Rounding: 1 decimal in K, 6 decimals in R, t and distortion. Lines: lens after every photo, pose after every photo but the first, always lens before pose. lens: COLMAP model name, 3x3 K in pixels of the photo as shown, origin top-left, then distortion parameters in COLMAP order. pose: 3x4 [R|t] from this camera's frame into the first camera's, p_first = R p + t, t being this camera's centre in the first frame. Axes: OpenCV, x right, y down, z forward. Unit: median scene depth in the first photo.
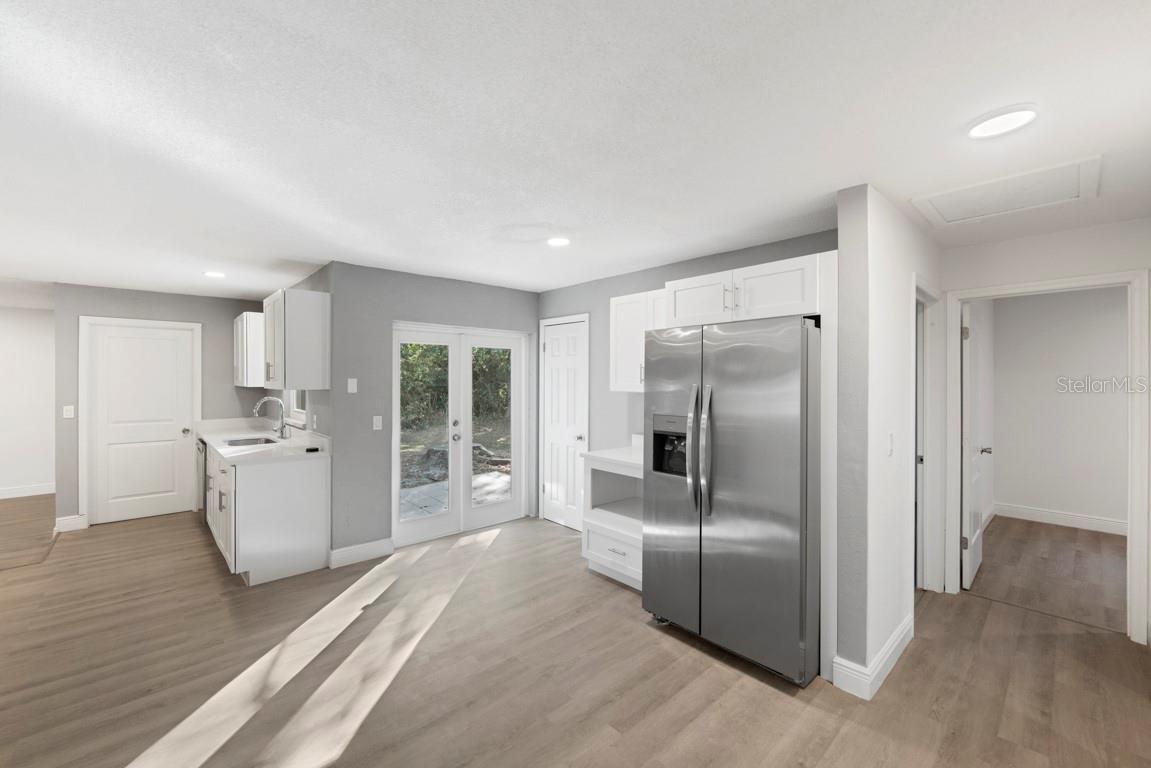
lens RADIAL K [[475.4, 0, 556.2], [0, 475.4, 380.4], [0, 0, 1]] dist [-0.001315, -0.000182]
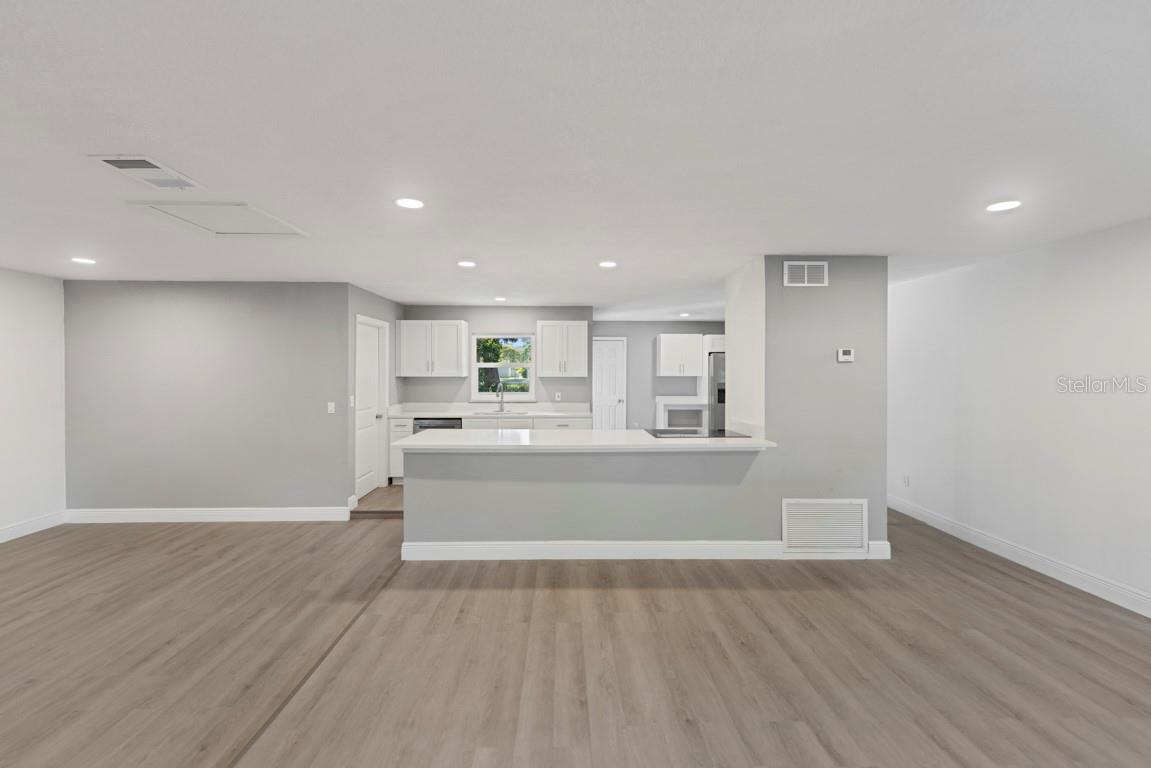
lens RADIAL K [[471.9, 0, 567.8], [0, 471.9, 370.0], [0, 0, 1]] dist [-0.002583, -0.000039]
pose [[0.650317, 0.000654, 0.759662, -1.835636], [0.001872, 0.999995, -0.002464, -0.000329], [-0.759660, 0.003024, 0.650313, -0.101504]]
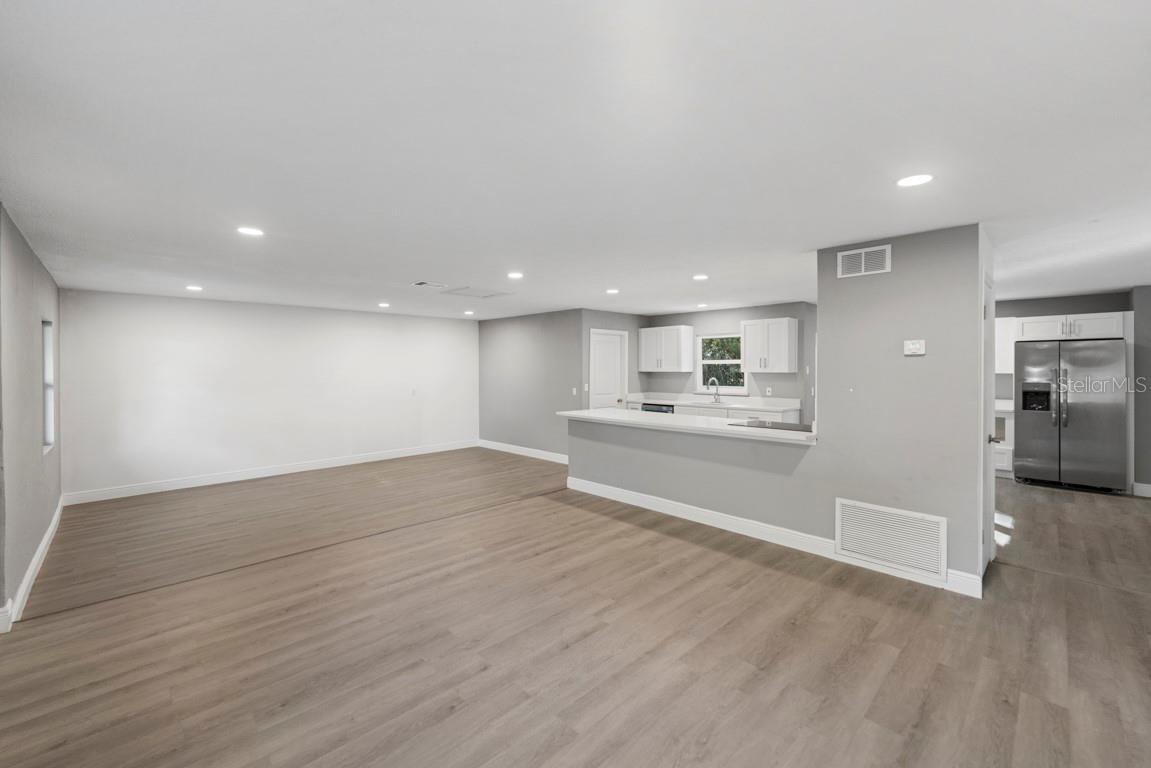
lens RADIAL K [[471.9, 0, 567.8], [0, 471.9, 370.0], [0, 0, 1]] dist [-0.002583, -0.000039]
pose [[0.999262, -0.001908, 0.038376, -1.379722], [0.001827, 0.999996, 0.002167, 0.004959], [-0.038380, -0.002095, 0.999261, -0.730025]]
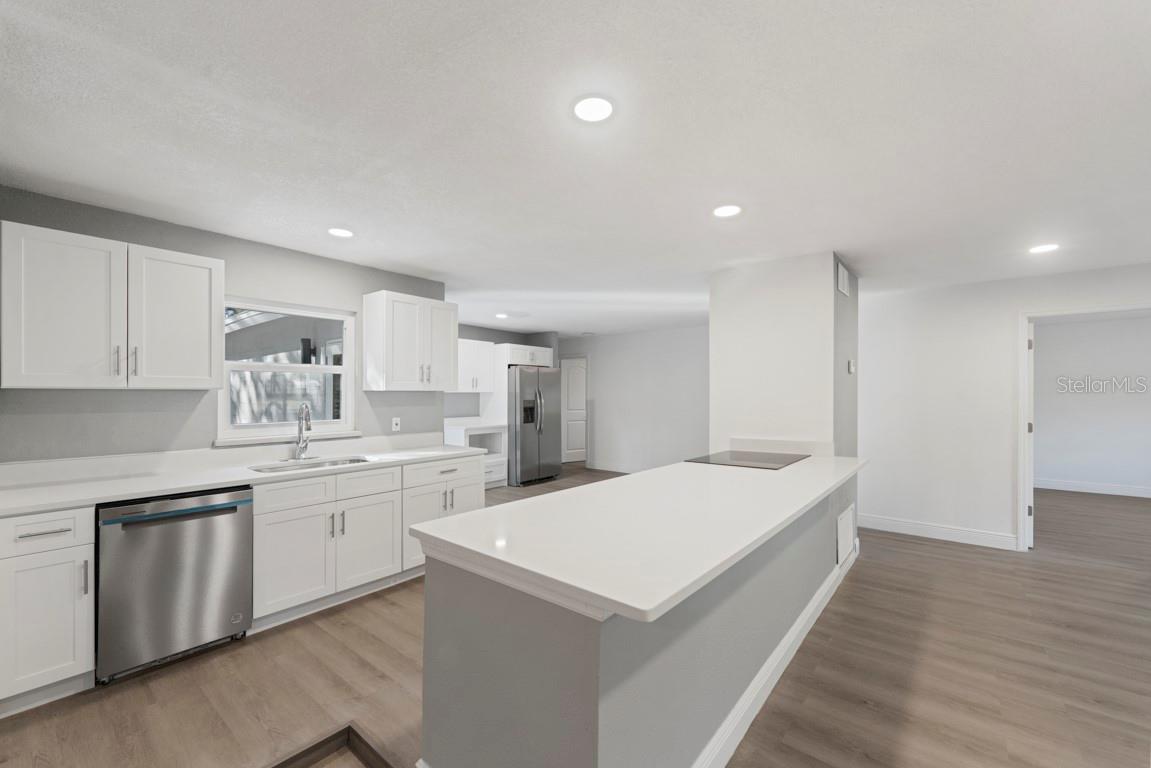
lens RADIAL K [[466.1, 0, 570.7], [0, 466.1, 393.0], [0, 0, 1]] dist [-0.001930, -0.000306]
pose [[-0.157579, -0.001280, 0.987506, -1.606323], [0.000711, 0.999999, 0.001410, 0.023456], [-0.987506, 0.000924, -0.157578, 0.840435]]
